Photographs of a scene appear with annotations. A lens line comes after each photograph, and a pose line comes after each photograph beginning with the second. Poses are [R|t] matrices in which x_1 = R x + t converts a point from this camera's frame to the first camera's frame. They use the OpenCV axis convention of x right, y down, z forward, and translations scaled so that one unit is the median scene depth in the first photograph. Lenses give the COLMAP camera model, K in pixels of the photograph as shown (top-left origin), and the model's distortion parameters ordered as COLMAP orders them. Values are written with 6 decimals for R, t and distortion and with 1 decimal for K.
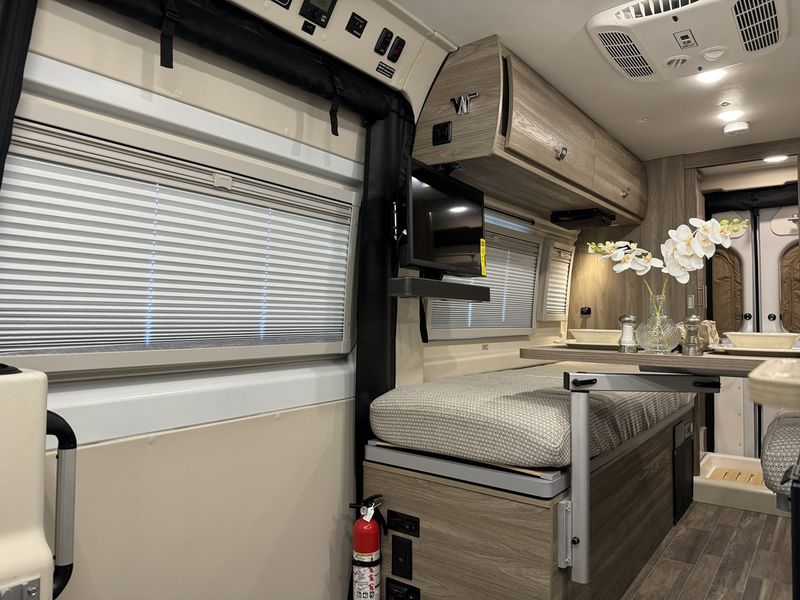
lens RADIAL K [[563.3, 0, 399.2], [0, 563.3, 299.1], [0, 0, 1]] dist [0.062010, -0.082052]
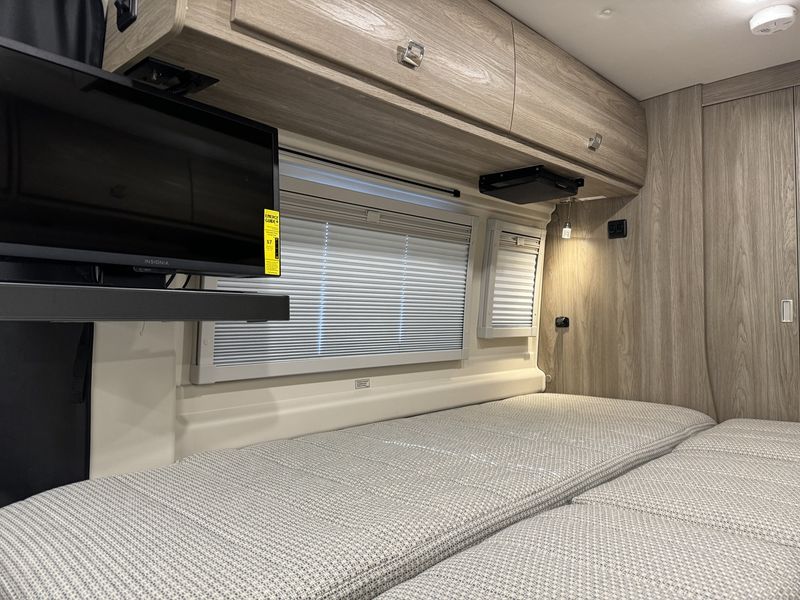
lens RADIAL K [[563.3, 0, 398.8], [0, 563.3, 297.5], [0, 0, 1]] dist [0.062010, -0.082052]
pose [[0.991915, -0.005947, -0.126762, 0.261617], [0.006226, 0.999979, 0.001806, -0.014423], [0.126749, -0.002581, 0.991932, 0.338884]]
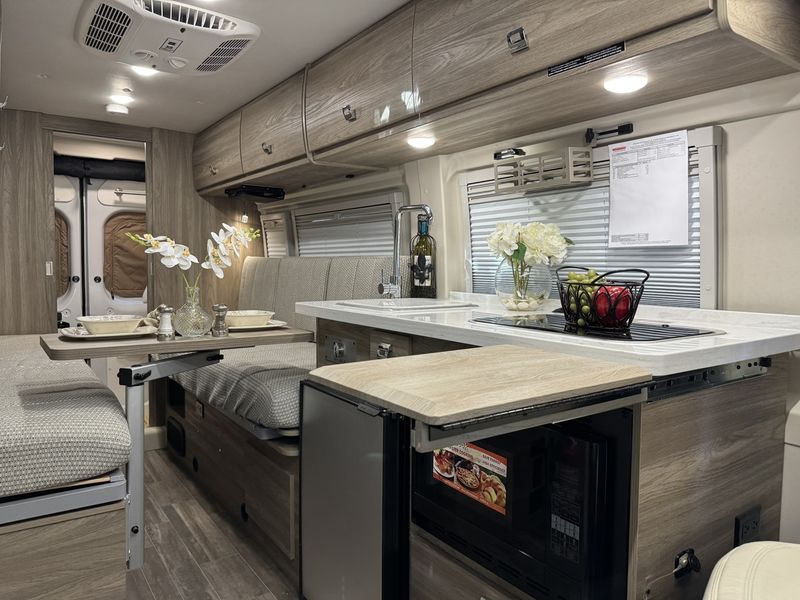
lens RADIAL K [[563.3, 0, 401.8], [0, 563.3, 298.1], [0, 0, 1]] dist [0.062010, -0.082052]
pose [[0.305912, -0.057766, 0.950306, -0.258085], [-0.040090, 0.996491, 0.073479, -0.044293], [-0.951215, -0.060576, 0.302523, 0.136183]]
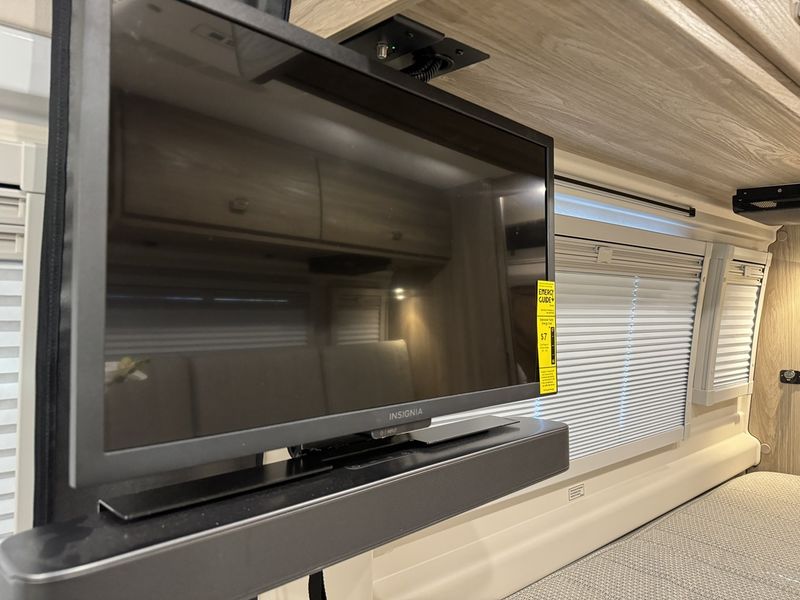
lens RADIAL K [[563.3, 0, 402.9], [0, 563.3, 298.1], [0, 0, 1]] dist [0.062010, -0.082052]
pose [[0.979095, 0.015476, -0.202812, 0.100017], [-0.008358, 0.999320, 0.035905, -0.081585], [0.203230, -0.033459, 0.978559, 0.495724]]
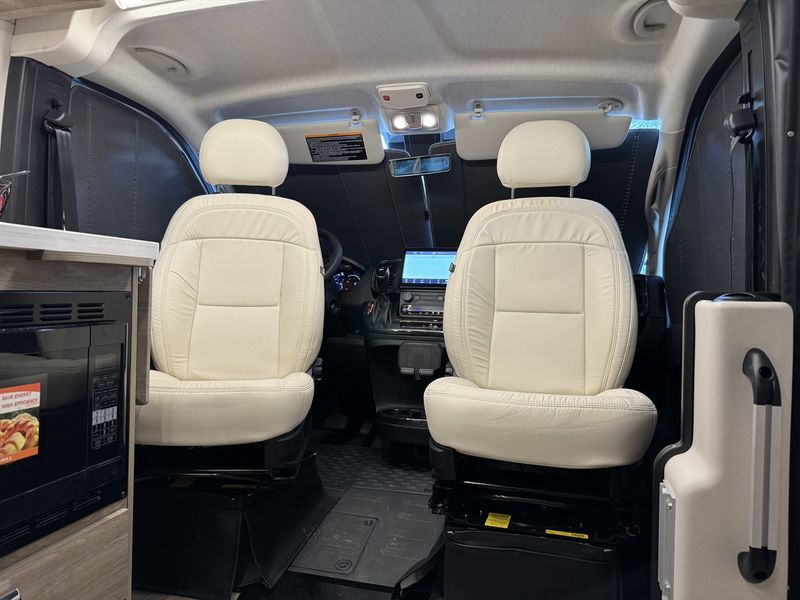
lens RADIAL K [[563.3, 0, 393.8], [0, 563.3, 290.6], [0, 0, 1]] dist [0.062010, -0.082052]
pose [[-0.930274, -0.025082, -0.366008, 0.067999], [-0.015479, 0.999455, -0.029148, 0.048002], [0.366539, -0.021450, -0.930155, 0.554813]]
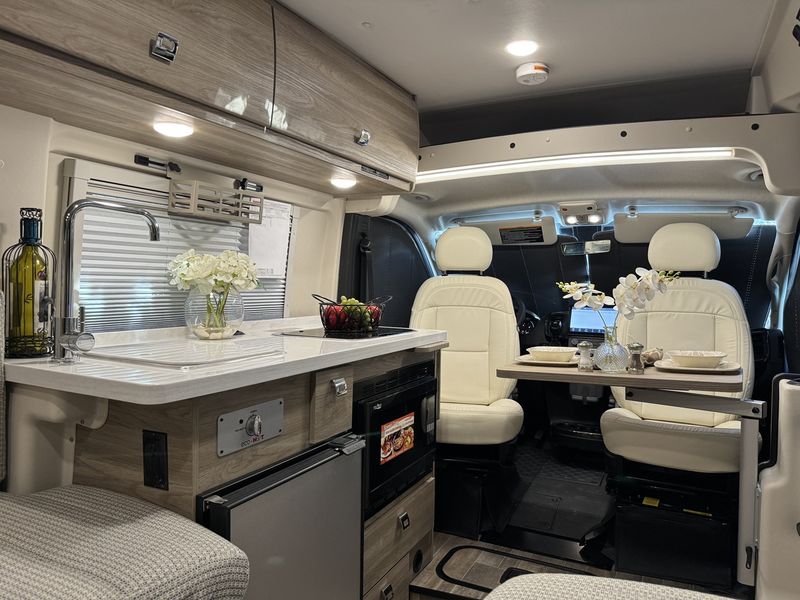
lens RADIAL K [[563.3, 0, 395.7], [0, 563.3, 302.1], [0, 0, 1]] dist [0.062010, -0.082052]
pose [[-0.985948, -0.014174, -0.166451, 0.267151], [-0.014938, 0.999883, 0.003337, -0.035692], [0.166384, 0.005777, -0.986044, 0.821930]]
